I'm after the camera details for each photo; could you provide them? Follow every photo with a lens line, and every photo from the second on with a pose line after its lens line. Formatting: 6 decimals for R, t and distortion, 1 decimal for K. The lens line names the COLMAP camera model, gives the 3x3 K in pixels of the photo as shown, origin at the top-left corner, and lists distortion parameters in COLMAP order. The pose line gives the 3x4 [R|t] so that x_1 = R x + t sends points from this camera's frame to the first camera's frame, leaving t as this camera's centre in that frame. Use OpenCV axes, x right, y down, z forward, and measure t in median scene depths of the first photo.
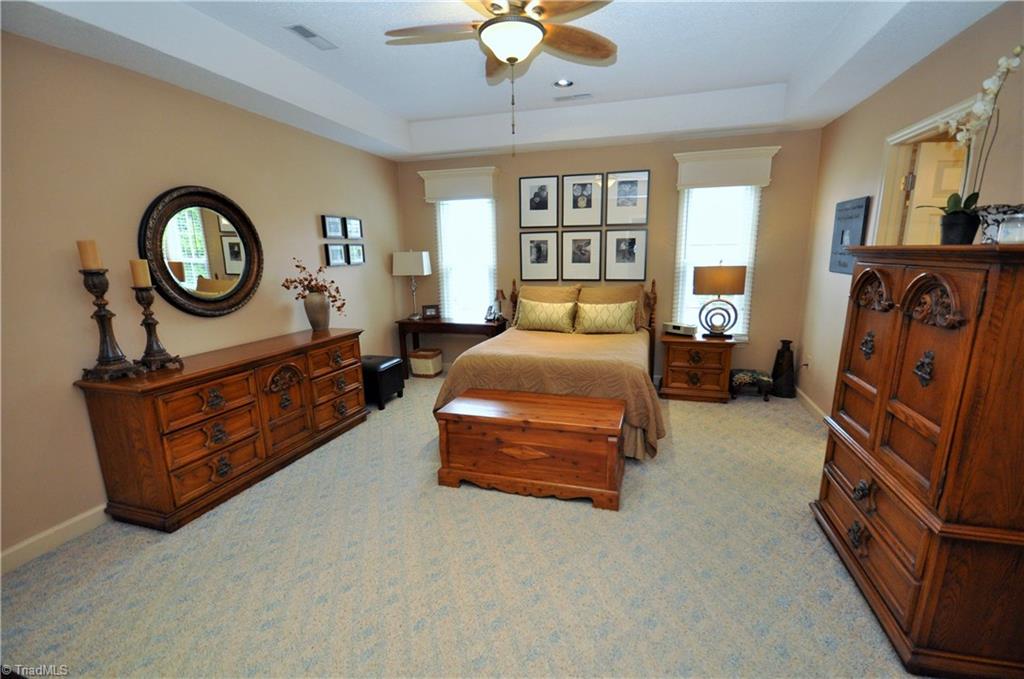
lens RADIAL K [[450.2, 0, 514.6], [0, 450.2, 345.8], [0, 0, 1]] dist [0.000239, -0.004497]
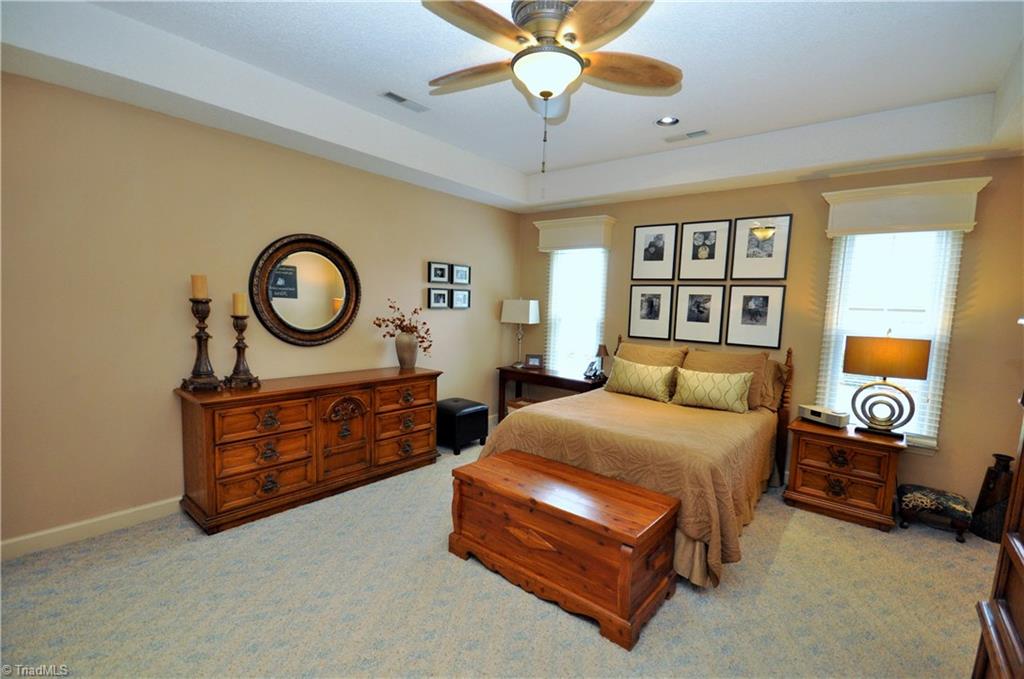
lens RADIAL K [[450.2, 0, 511.2], [0, 450.2, 344.9], [0, 0, 1]] dist [0.000239, -0.004497]
pose [[0.923703, 0.083984, -0.373789, 0.206564], [-0.125992, 0.987998, -0.089363, -0.028823], [0.361798, 0.129639, 0.923199, 0.130850]]
